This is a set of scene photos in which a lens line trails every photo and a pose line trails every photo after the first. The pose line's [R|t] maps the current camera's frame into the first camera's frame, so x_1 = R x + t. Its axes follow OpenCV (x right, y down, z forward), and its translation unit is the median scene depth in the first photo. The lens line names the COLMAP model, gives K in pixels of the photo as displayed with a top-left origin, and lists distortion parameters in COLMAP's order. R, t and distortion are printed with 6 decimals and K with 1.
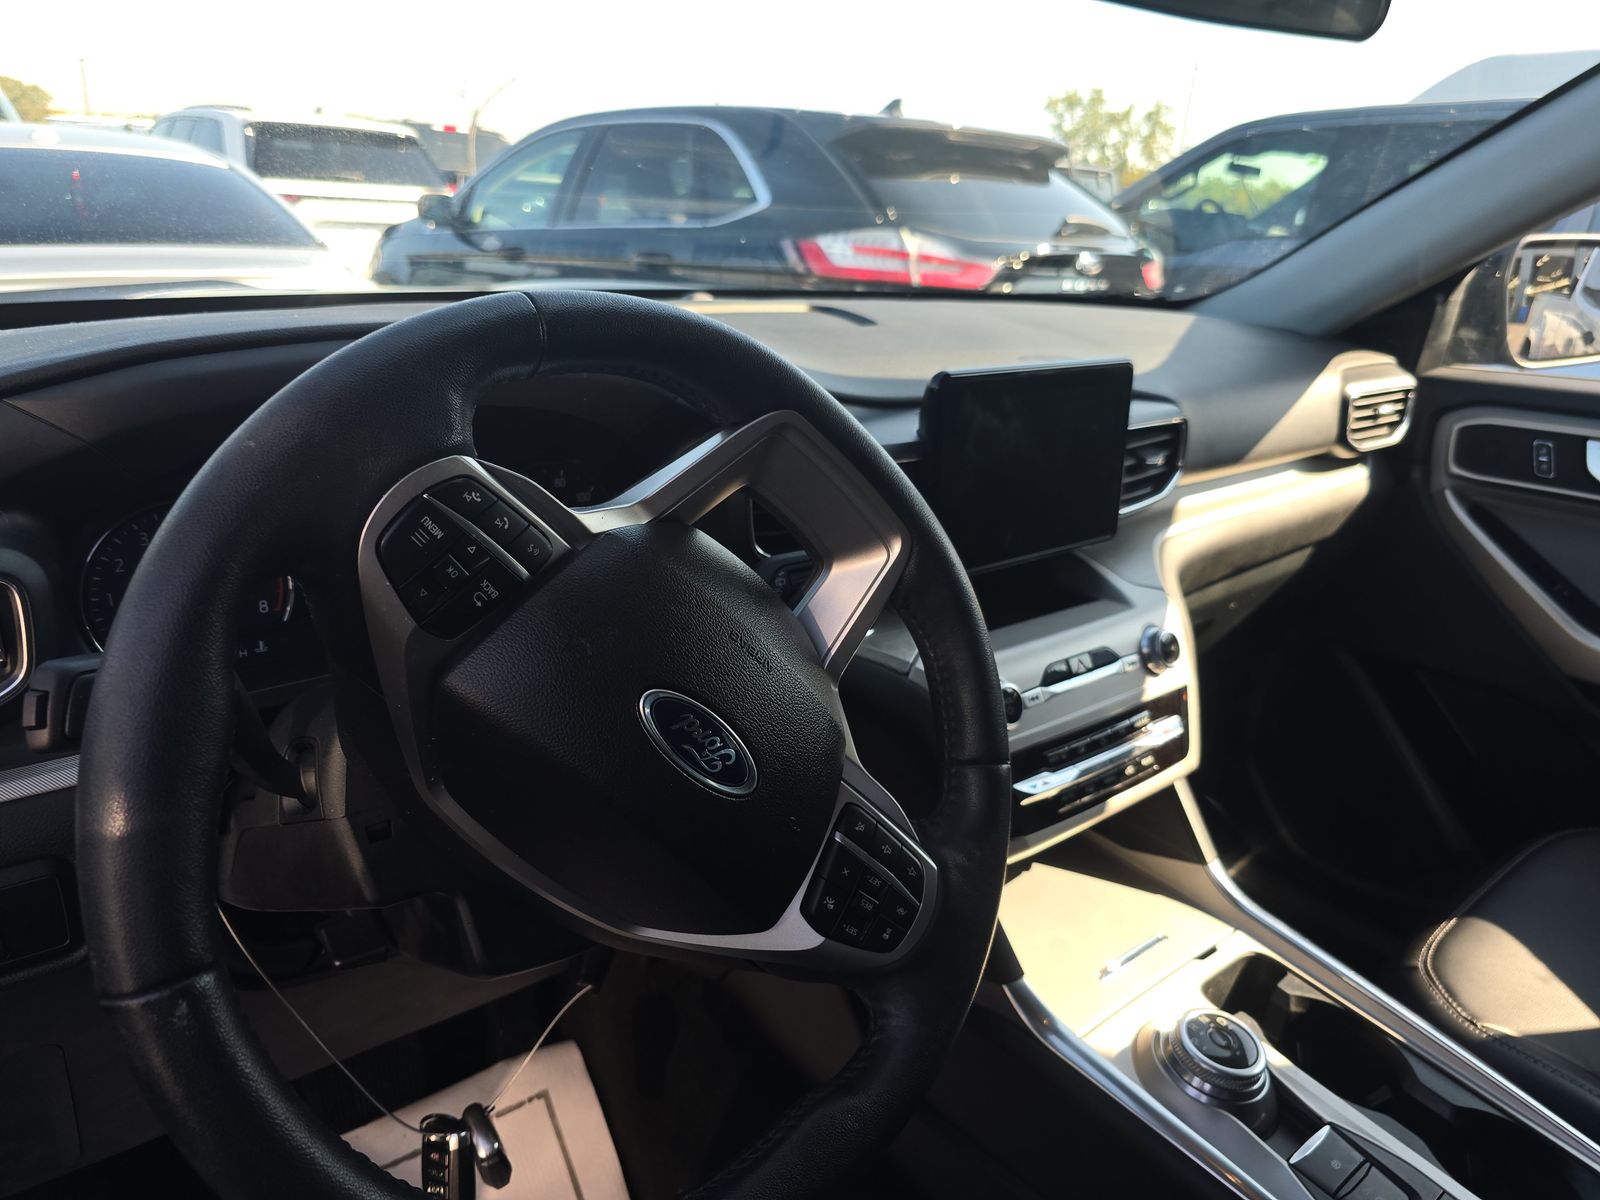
lens RADIAL K [[1099.1, 0, 821.8], [0, 1099.1, 606.4], [0, 0, 1]] dist [0.007307, 0.000199]
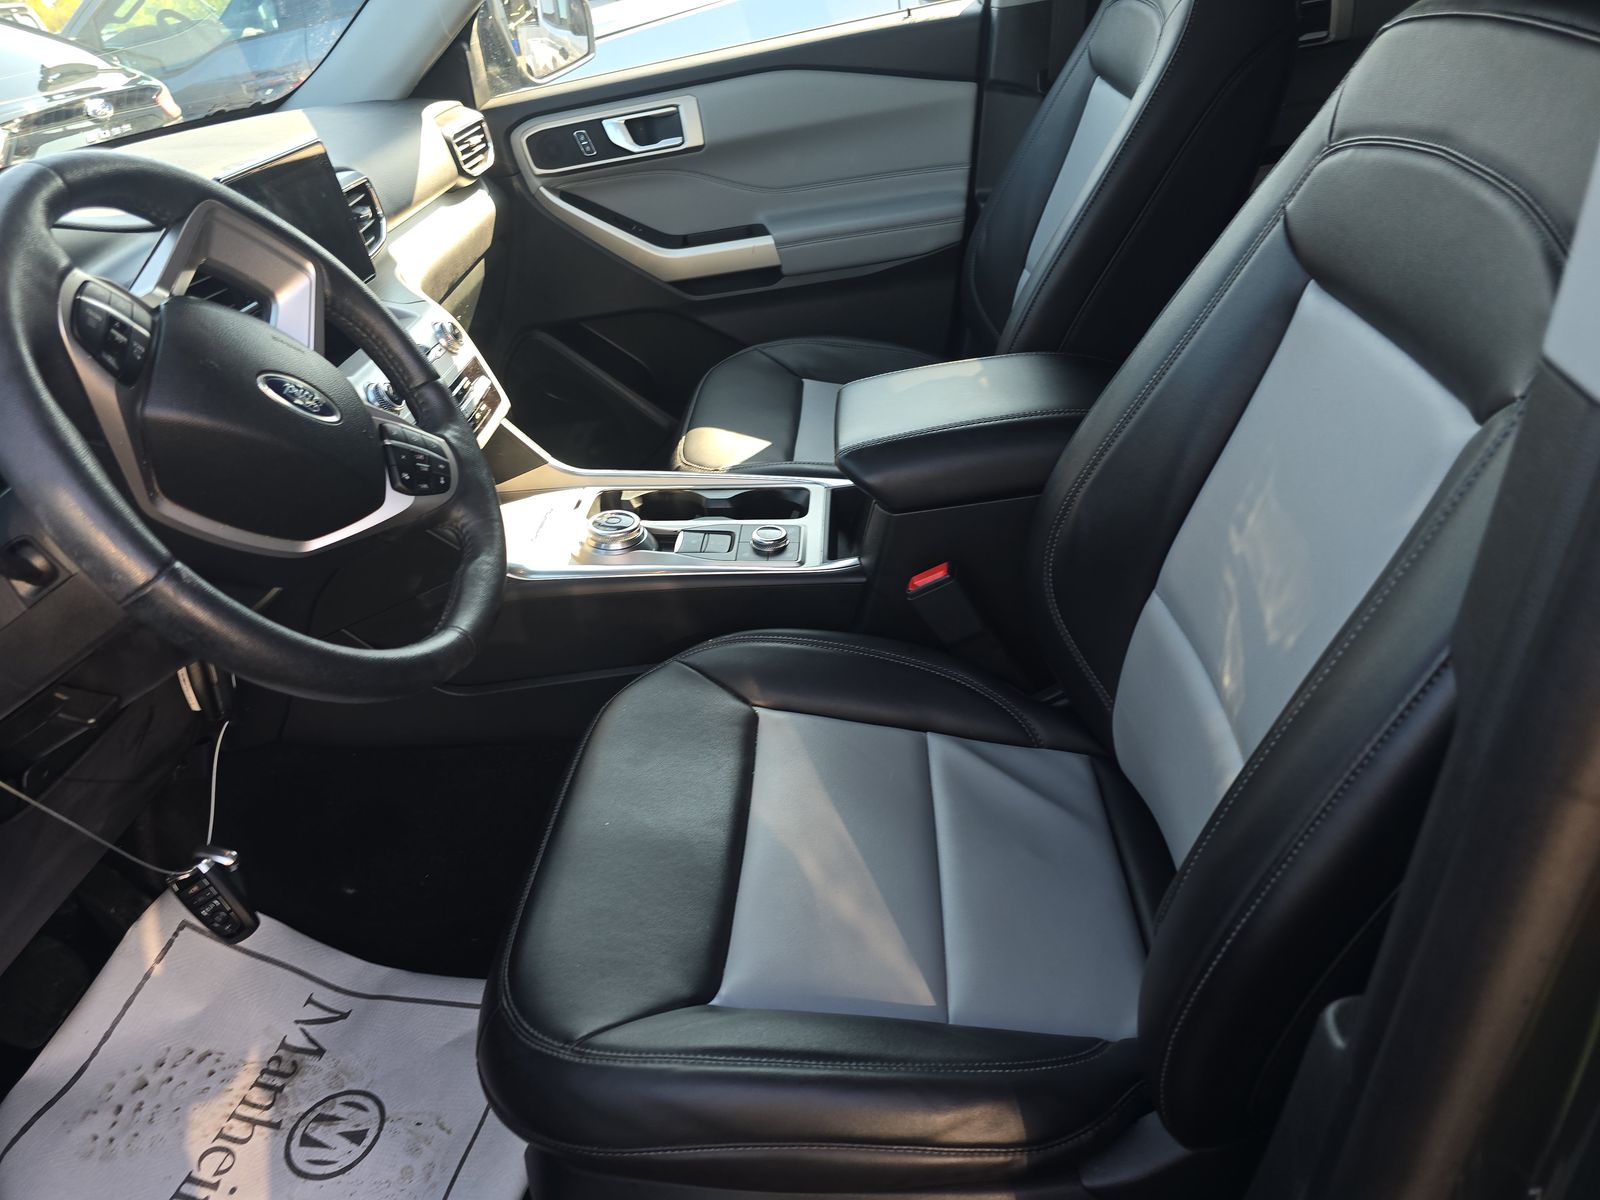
lens RADIAL K [[1089.0, 0, 802.0], [0, 1089.0, 627.1], [0, 0, 1]] dist [0.003080, -0.000214]
pose [[0.666183, -0.519547, 0.535043, -0.559837], [0.416253, 0.854304, 0.311285, 0.185110], [-0.618816, 0.015341, 0.785386, -0.638256]]
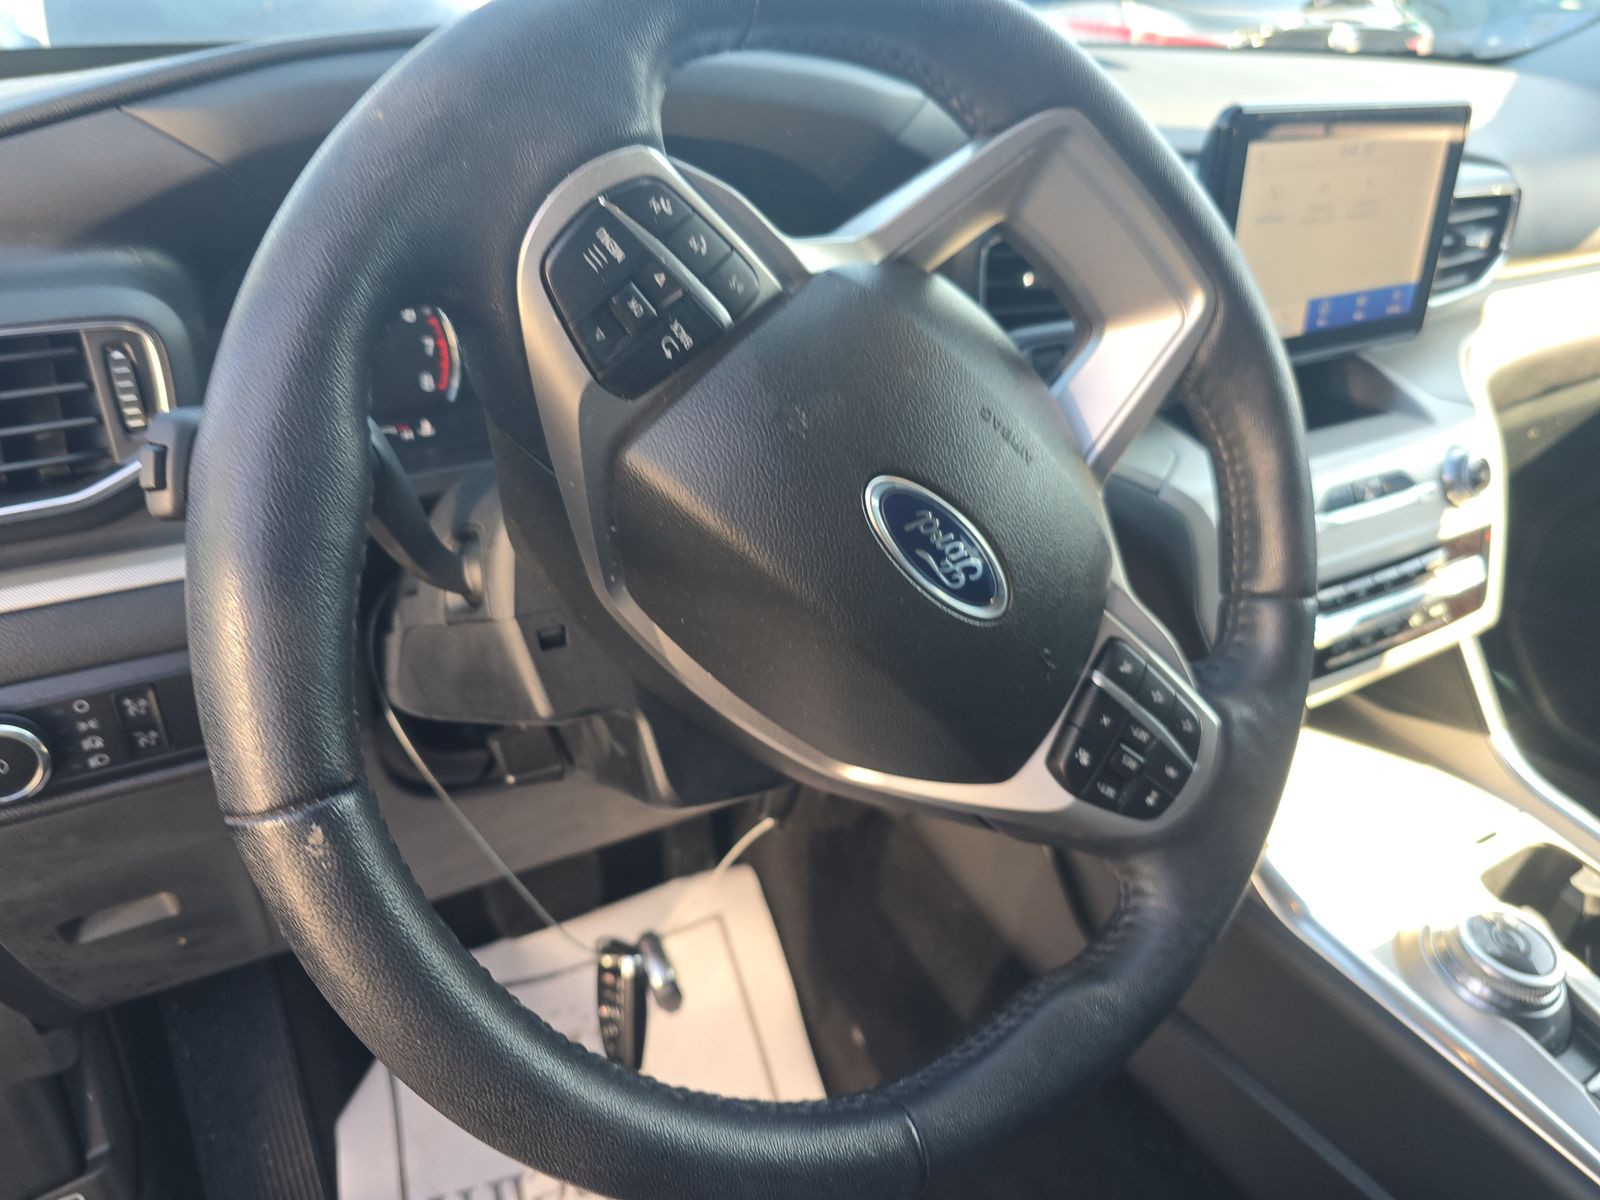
lens RADIAL K [[1089.0, 0, 802.0], [0, 1089.0, 627.1], [0, 0, 1]] dist [0.003080, -0.000214]
pose [[0.985672, 0.053122, -0.160093, -0.068533], [-0.026014, 0.985633, 0.166886, 0.044708], [0.166658, -0.160330, 0.972892, 0.190226]]
